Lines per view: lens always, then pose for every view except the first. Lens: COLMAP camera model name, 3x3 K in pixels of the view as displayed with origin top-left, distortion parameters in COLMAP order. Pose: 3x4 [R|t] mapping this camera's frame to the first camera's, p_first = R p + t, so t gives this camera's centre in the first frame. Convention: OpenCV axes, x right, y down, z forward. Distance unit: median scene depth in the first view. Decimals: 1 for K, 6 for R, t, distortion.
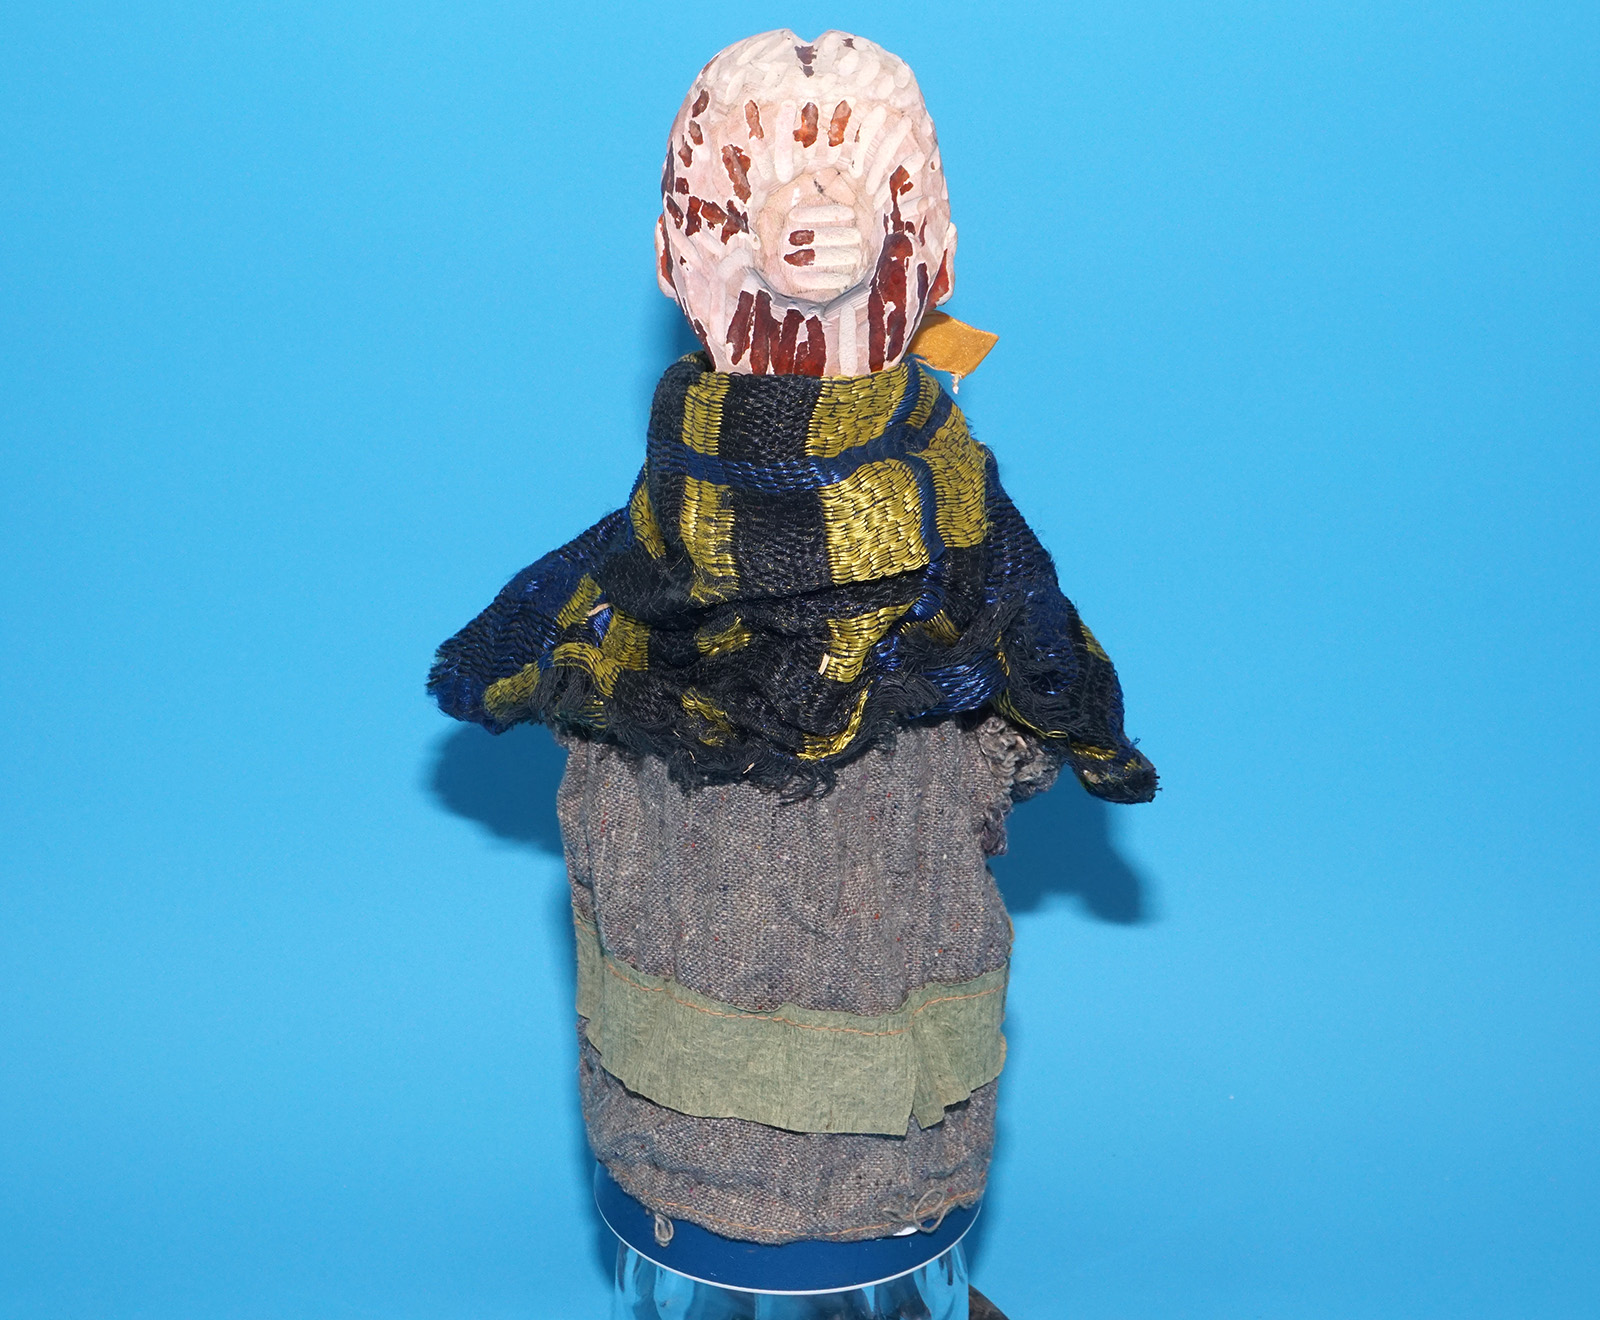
lens RADIAL K [[3231.6, 0, 800.0], [0, 3231.6, 660.0], [0, 0, 1]] dist [0.007314, -0.055414]
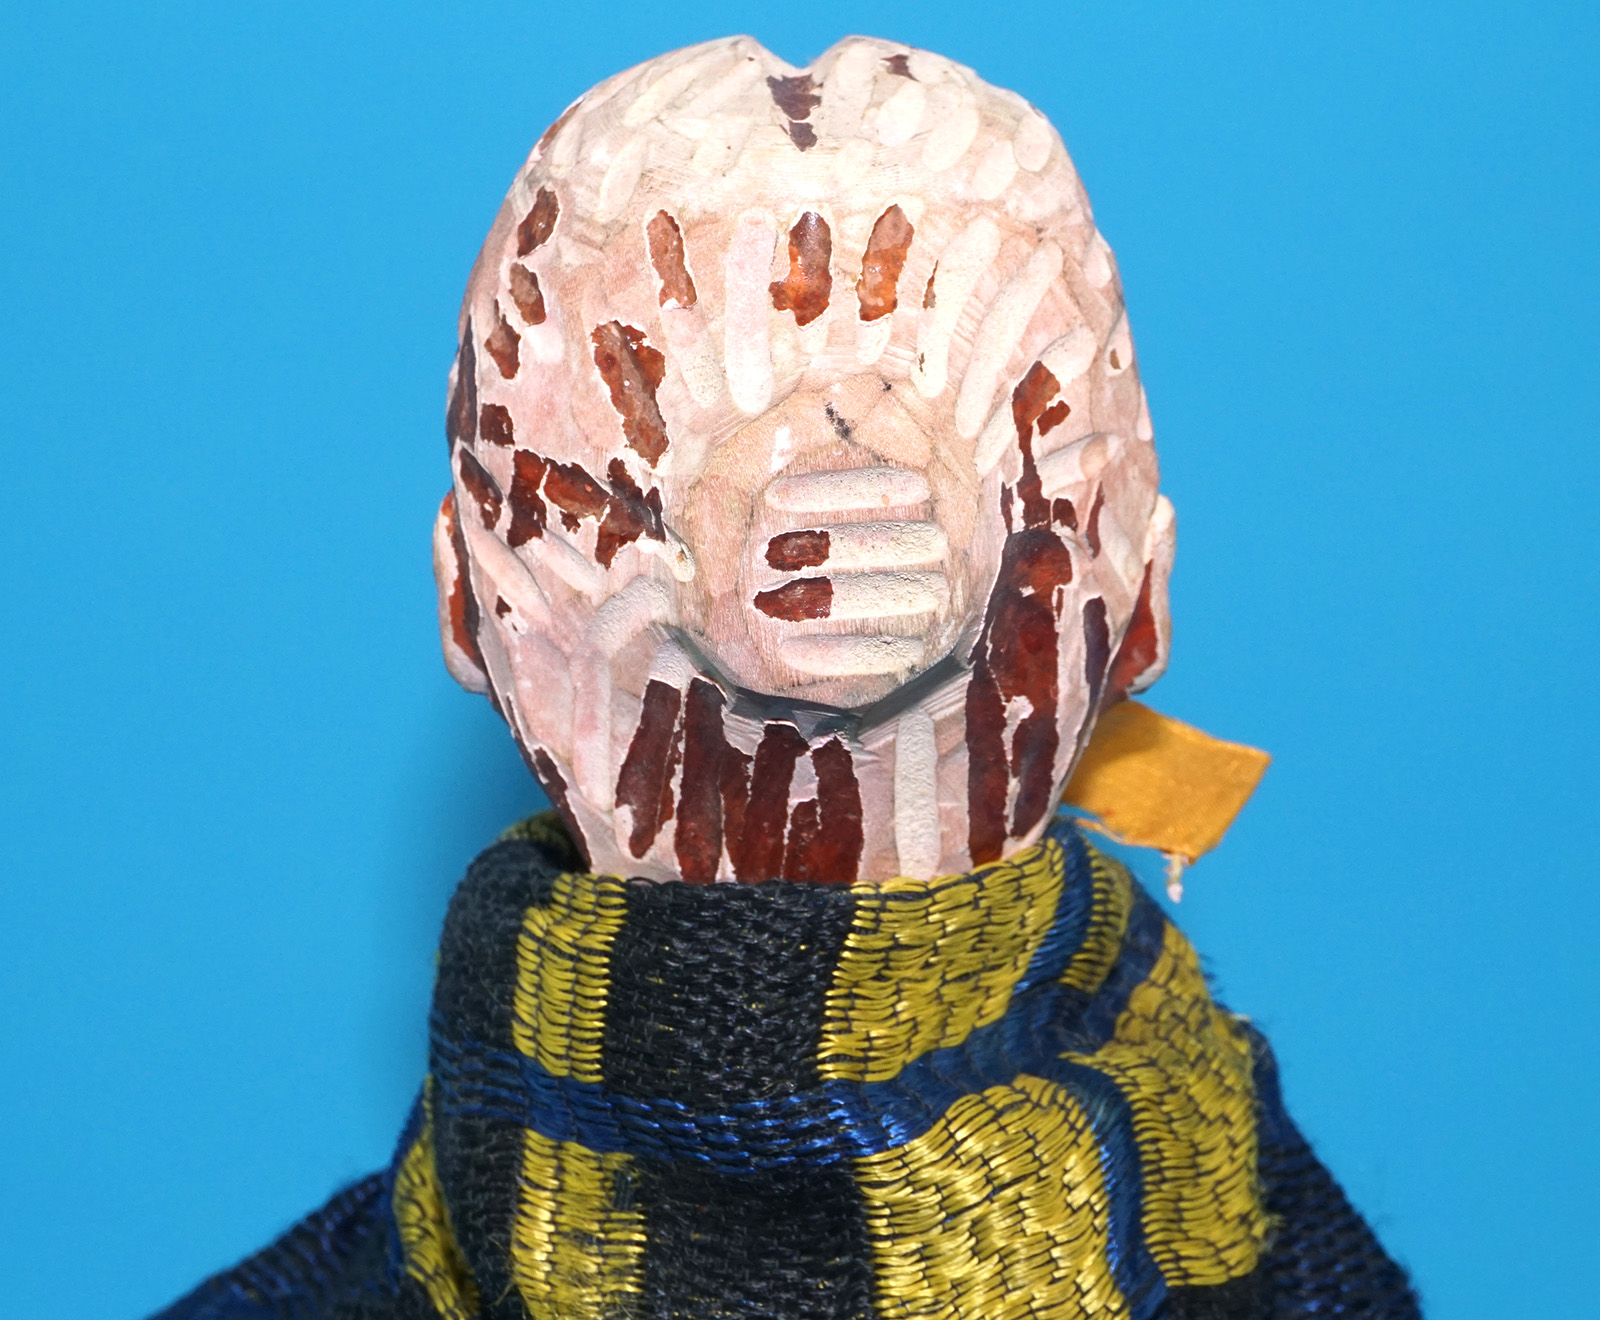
lens RADIAL K [[4971.6, 0, 800.0], [0, 4971.6, 660.0], [0, 0, 1]] dist [0.030350, 0.032550]
pose [[0.999609, -0.025595, 0.011301, -0.006298], [0.026414, 0.996484, -0.079508, -0.066290], [-0.009226, 0.079775, 0.996770, 0.378676]]
